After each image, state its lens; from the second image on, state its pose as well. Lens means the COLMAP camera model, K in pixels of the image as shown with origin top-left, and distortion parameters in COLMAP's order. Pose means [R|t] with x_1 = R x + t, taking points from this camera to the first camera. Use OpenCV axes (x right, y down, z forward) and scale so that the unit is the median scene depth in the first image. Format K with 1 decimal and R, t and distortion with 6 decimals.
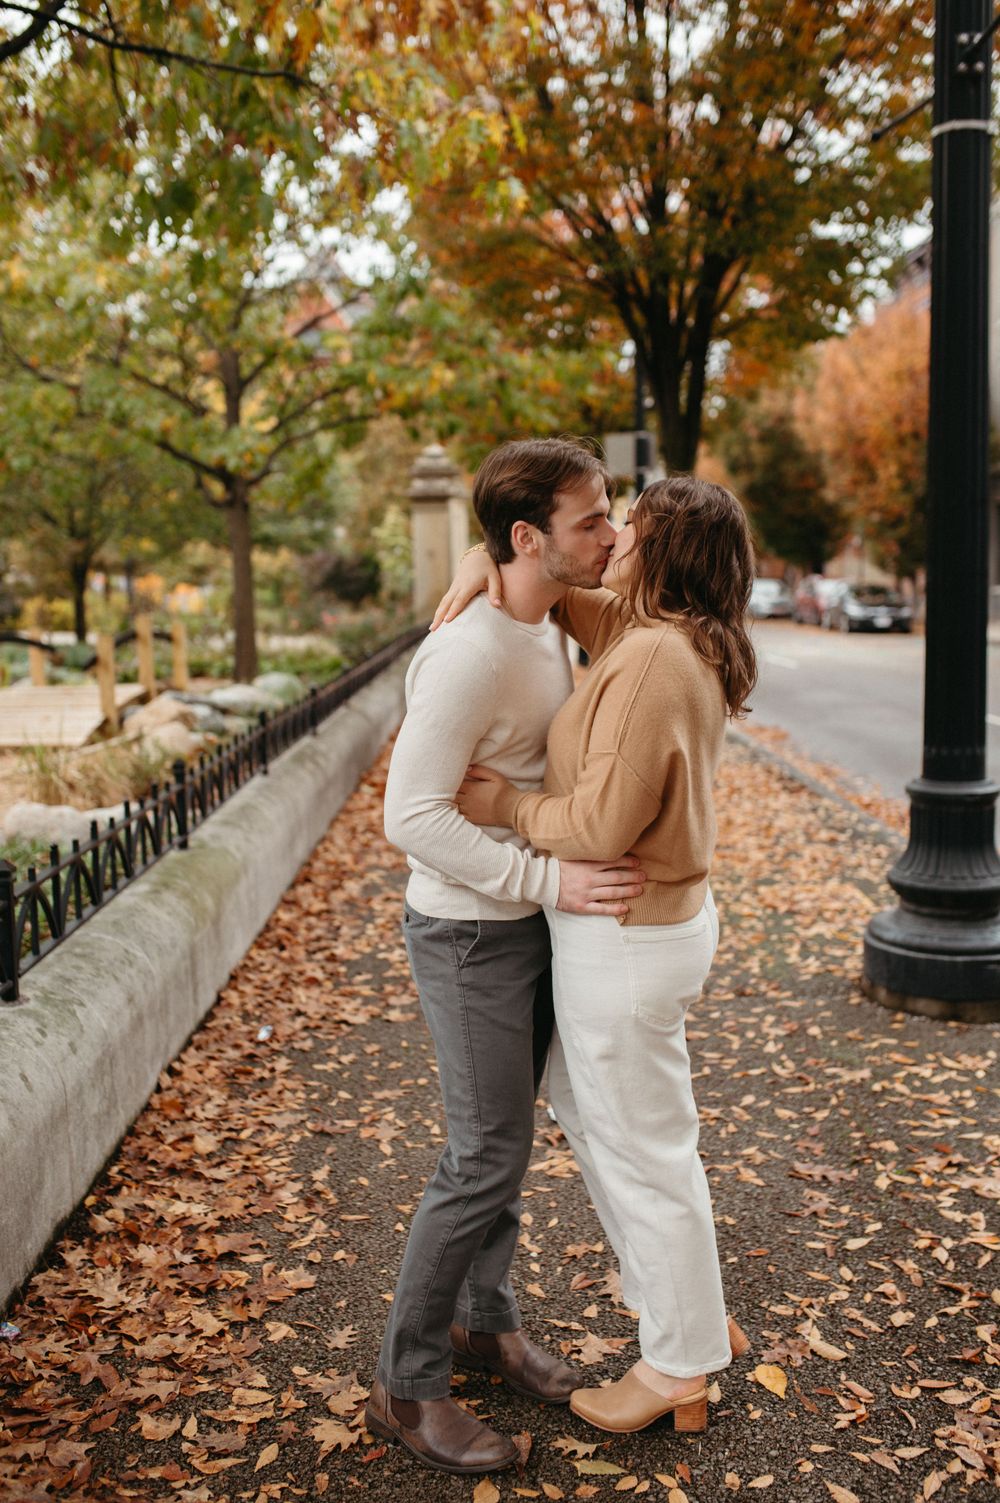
lens RADIAL K [[1489.3, 0, 497.6], [0, 1489.3, 748.5], [0, 0, 1]] dist [-0.059320, 0.088858]
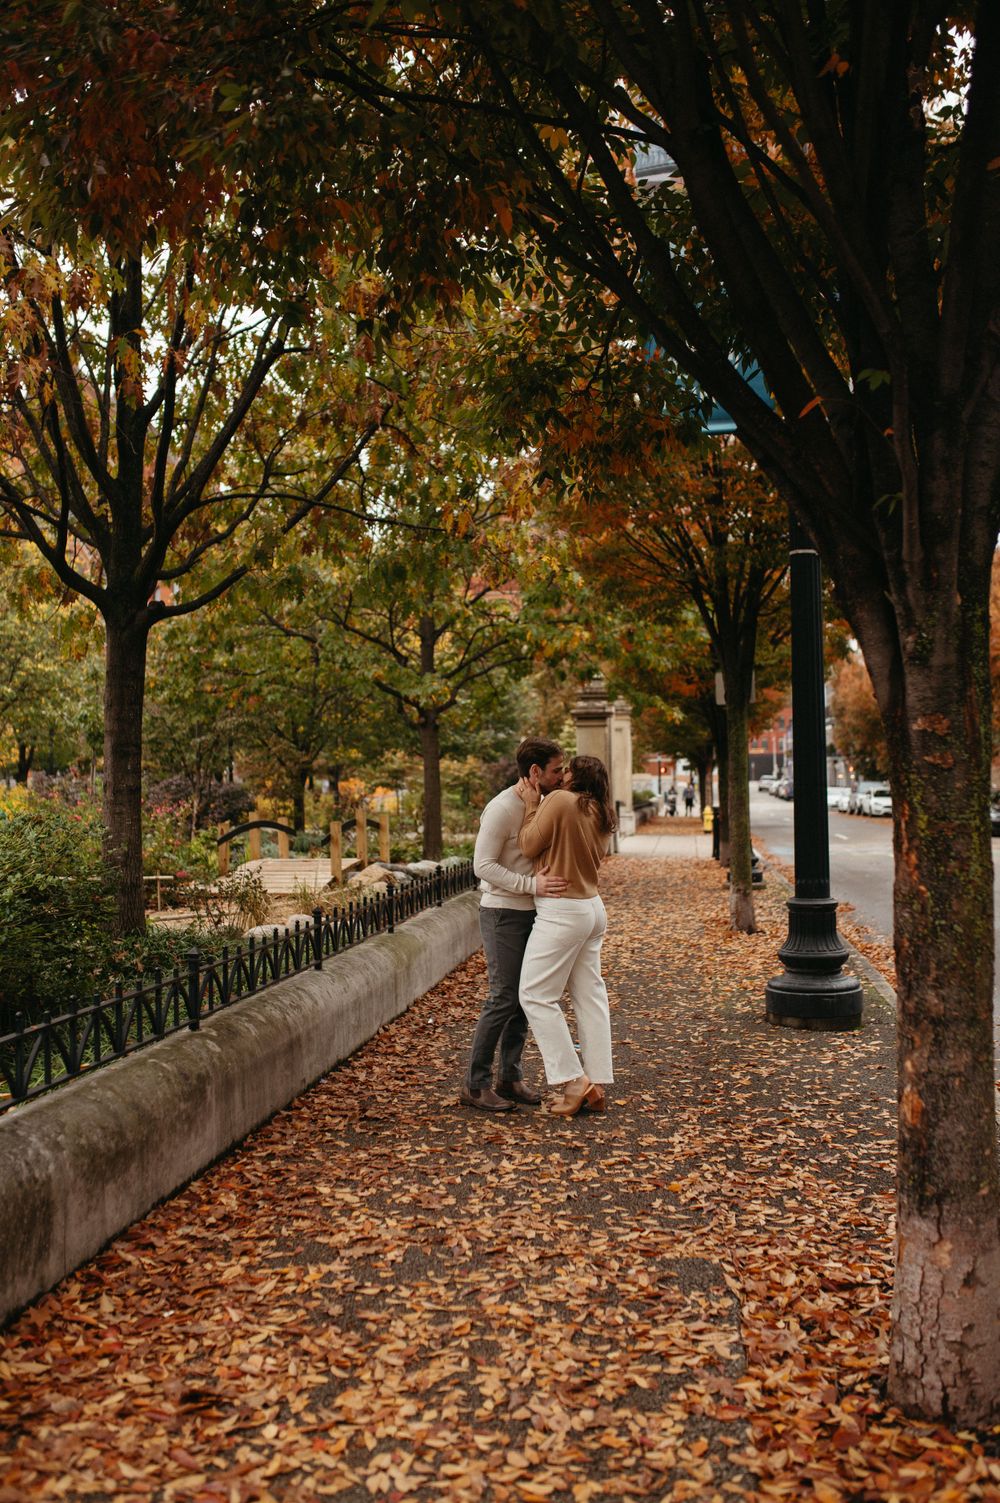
lens RADIAL K [[1501.7, 0, 475.9], [0, 1501.7, 754.5], [0, 0, 1]] dist [-0.015993, 0.001302]
pose [[0.989832, 0.003552, -0.142198, 0.166570], [-0.022259, 0.991240, -0.130187, 0.097596], [0.140490, 0.132028, 0.981240, -0.896954]]
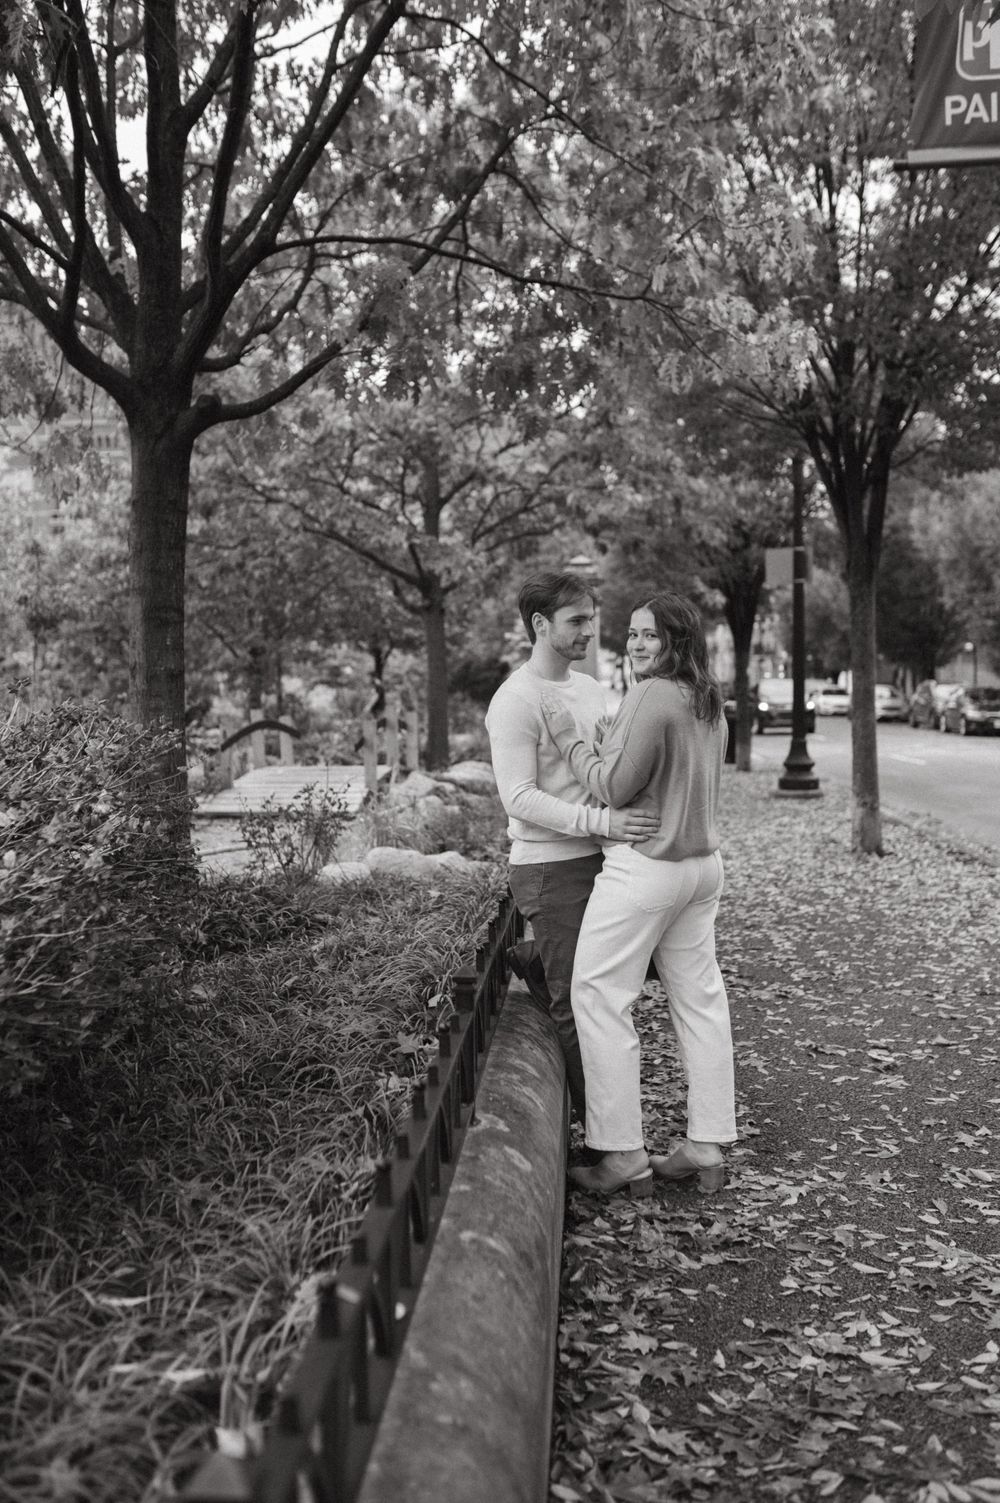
lens RADIAL K [[1489.3, 0, 497.6], [0, 1489.3, 748.5], [0, 0, 1]] dist [-0.059320, 0.088858]
pose [[0.998110, 0.009422, -0.060732, -0.187448], [-0.013623, 0.997515, -0.069124, 0.051480], [0.059930, 0.069821, 0.995758, -0.328236]]
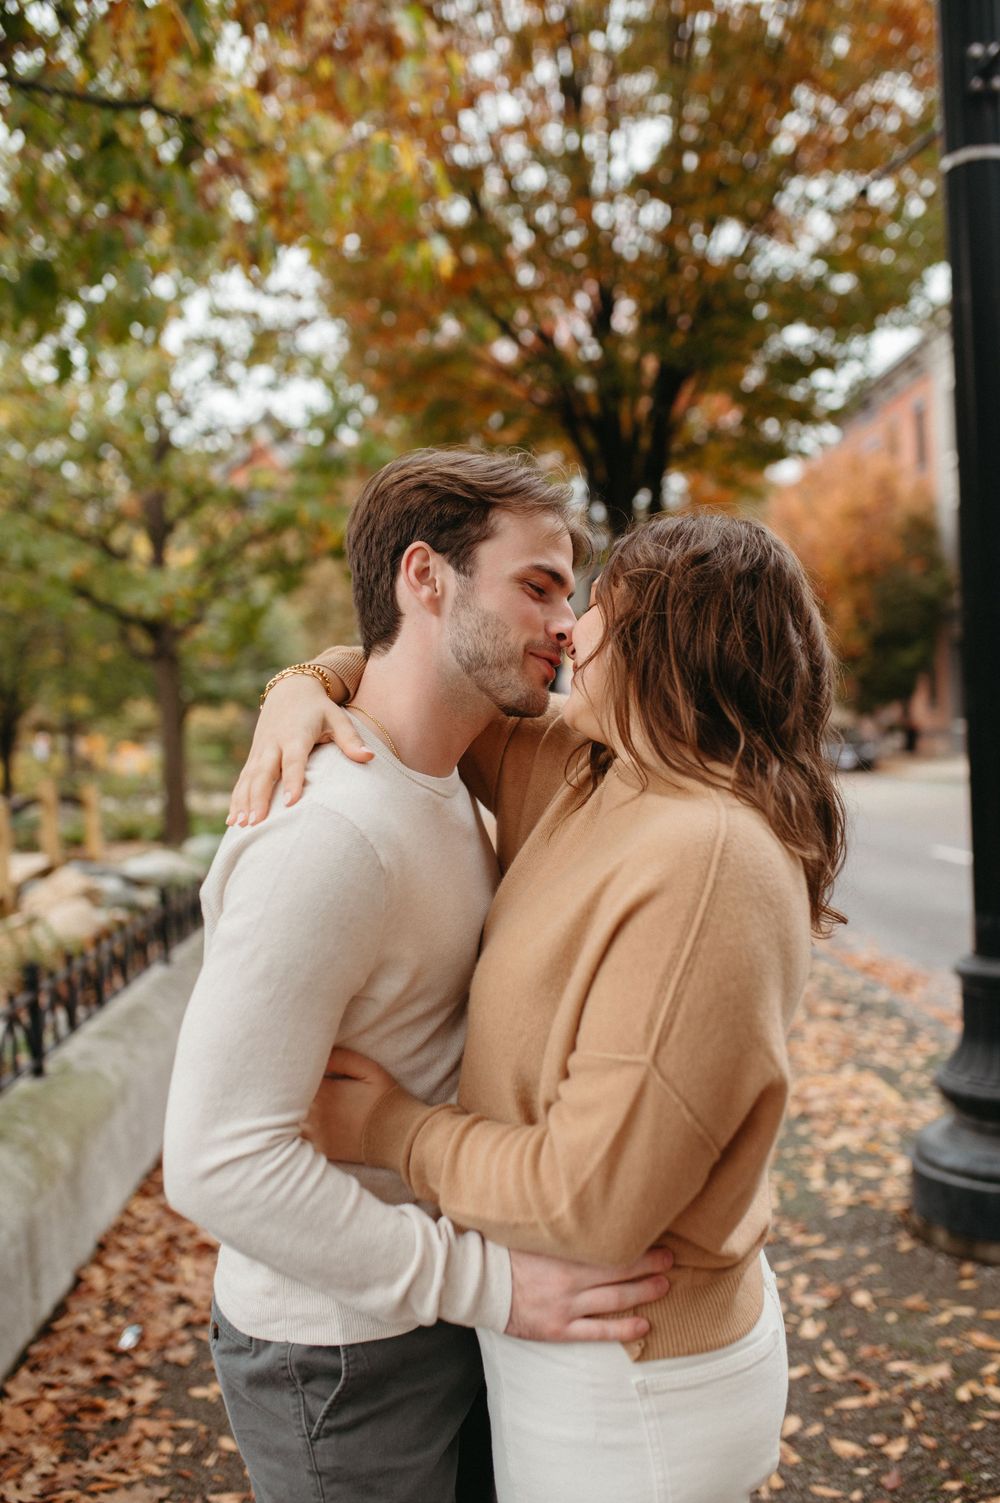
lens RADIAL K [[1494.5, 0, 520.9], [0, 1494.5, 743.1], [0, 0, 1]] dist [-0.077160, 0.120429]
pose [[0.998569, -0.029009, 0.044917, 0.012786], [0.033540, 0.994049, -0.103645, -0.019010], [-0.041643, 0.105003, 0.993600, 0.218113]]
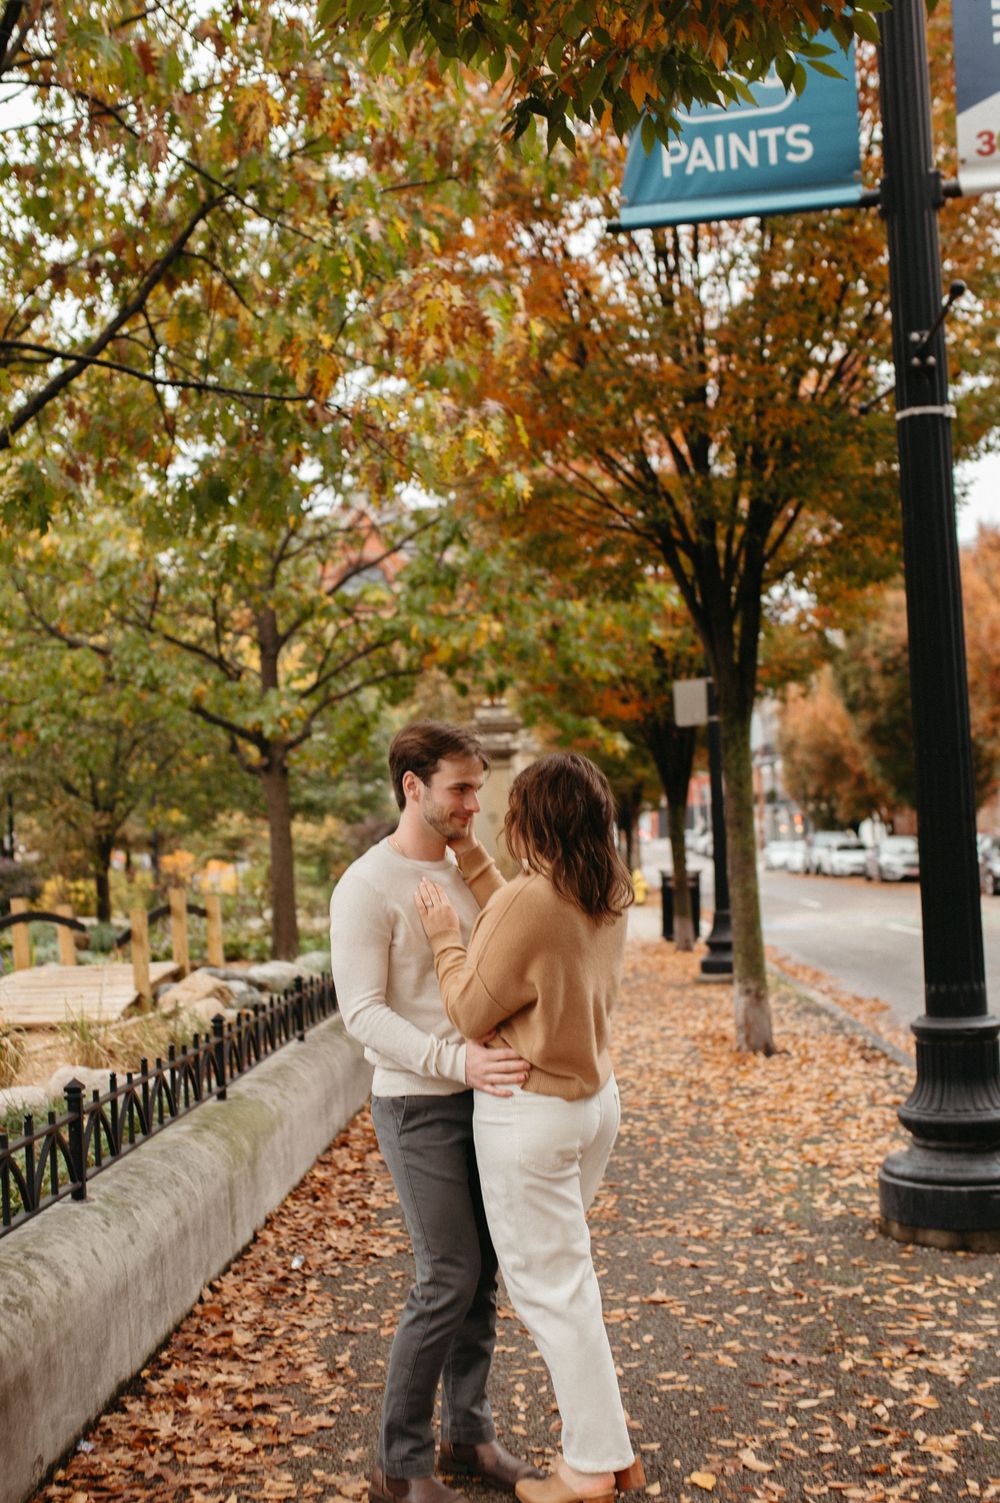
lens RADIAL K [[1804.3, 0, 401.2], [0, 1804.3, 802.1], [0, 0, 1]] dist [-0.044084, 0.053815]
pose [[0.994163, -0.030535, -0.103474, 0.059341], [0.015916, 0.990128, -0.139262, 0.042834], [0.106705, 0.136802, 0.984835, -0.302842]]
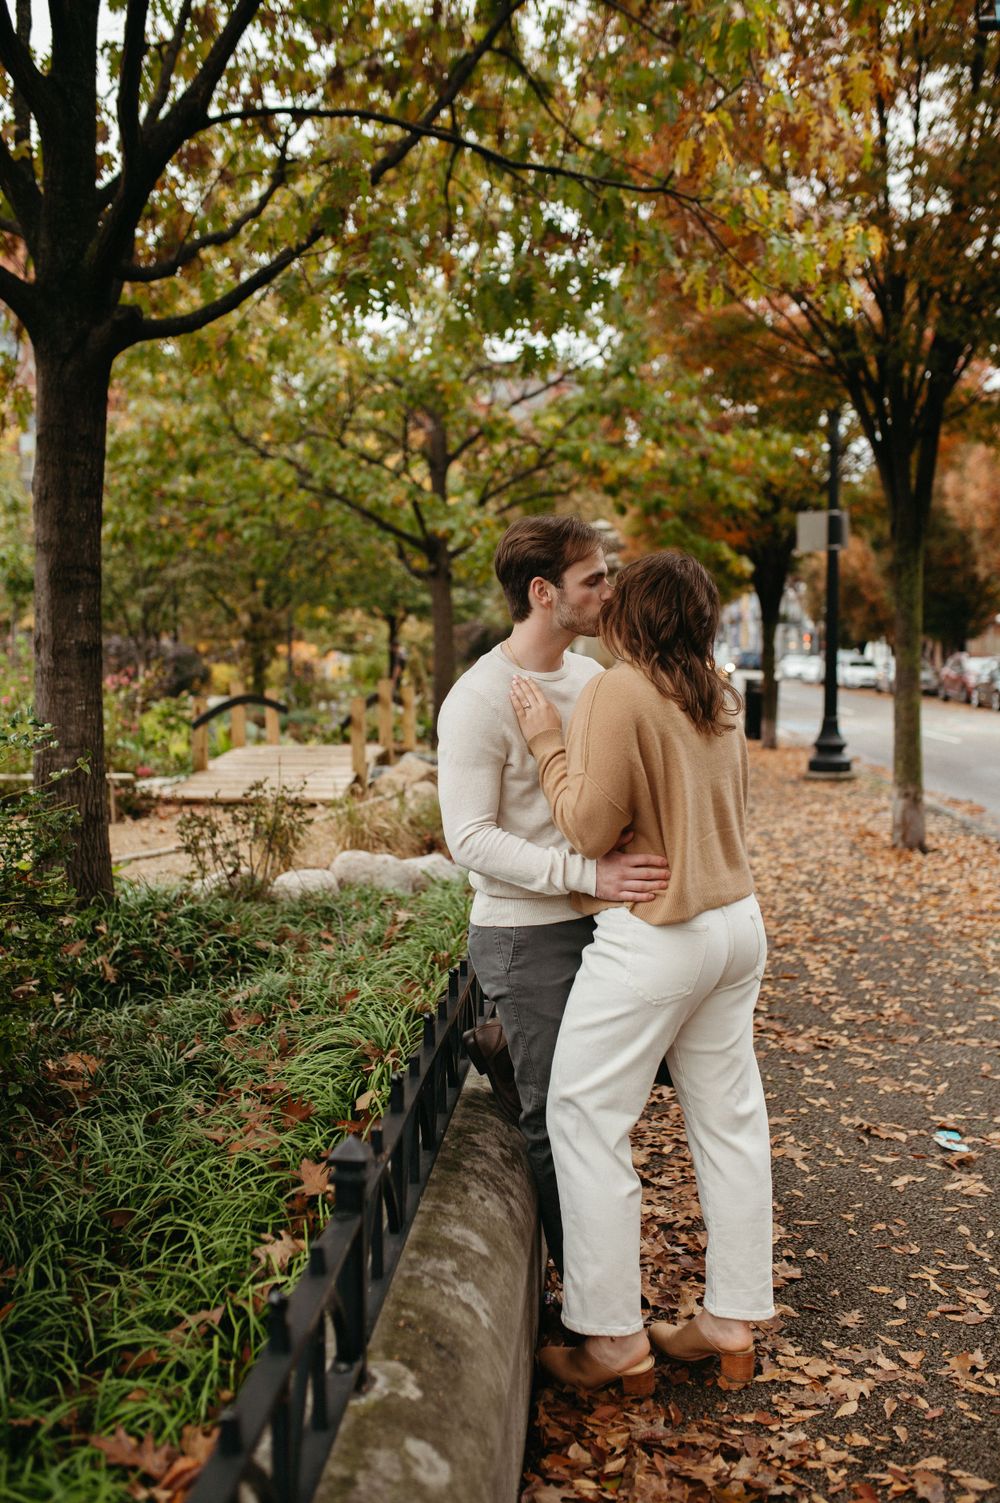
lens RADIAL K [[1483.1, 0, 500.1], [0, 1483.1, 770.9], [0, 0, 1]] dist [-0.061936, 0.090833]
pose [[0.997042, 0.021378, -0.073828, -0.172538], [-0.023757, 0.999222, -0.031494, 0.013966], [0.073097, 0.033155, 0.996774, -0.083764]]
